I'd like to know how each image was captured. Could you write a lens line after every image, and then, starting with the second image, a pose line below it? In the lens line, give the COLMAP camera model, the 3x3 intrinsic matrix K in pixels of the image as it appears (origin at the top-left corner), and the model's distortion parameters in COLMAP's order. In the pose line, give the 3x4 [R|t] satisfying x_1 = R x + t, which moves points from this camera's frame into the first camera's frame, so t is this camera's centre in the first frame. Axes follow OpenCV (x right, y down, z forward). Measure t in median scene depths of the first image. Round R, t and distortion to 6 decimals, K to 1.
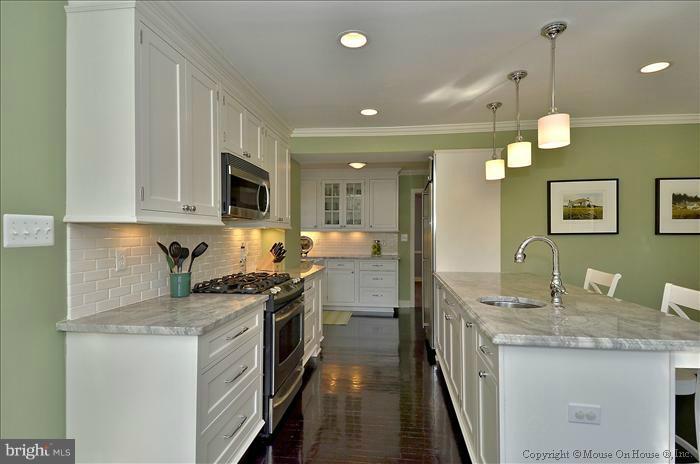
lens RADIAL K [[347.4, 0, 351.5], [0, 347.4, 233.2], [0, 0, 1]] dist [-0.011183, -0.006384]
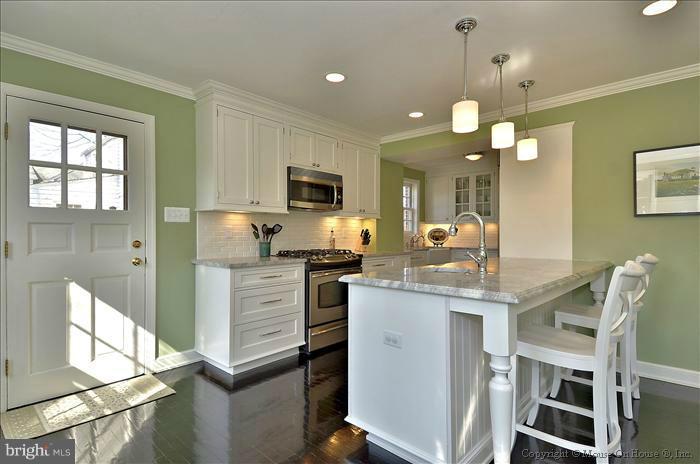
lens RADIAL K [[347.4, 0, 352.2], [0, 347.4, 234.2], [0, 0, 1]] dist [-0.011183, -0.006384]
pose [[0.818340, 0.000178, -0.574734, 0.543919], [0.001525, 0.999996, 0.002481, 0.048702], [0.574732, -0.002907, 0.818337, -0.076902]]
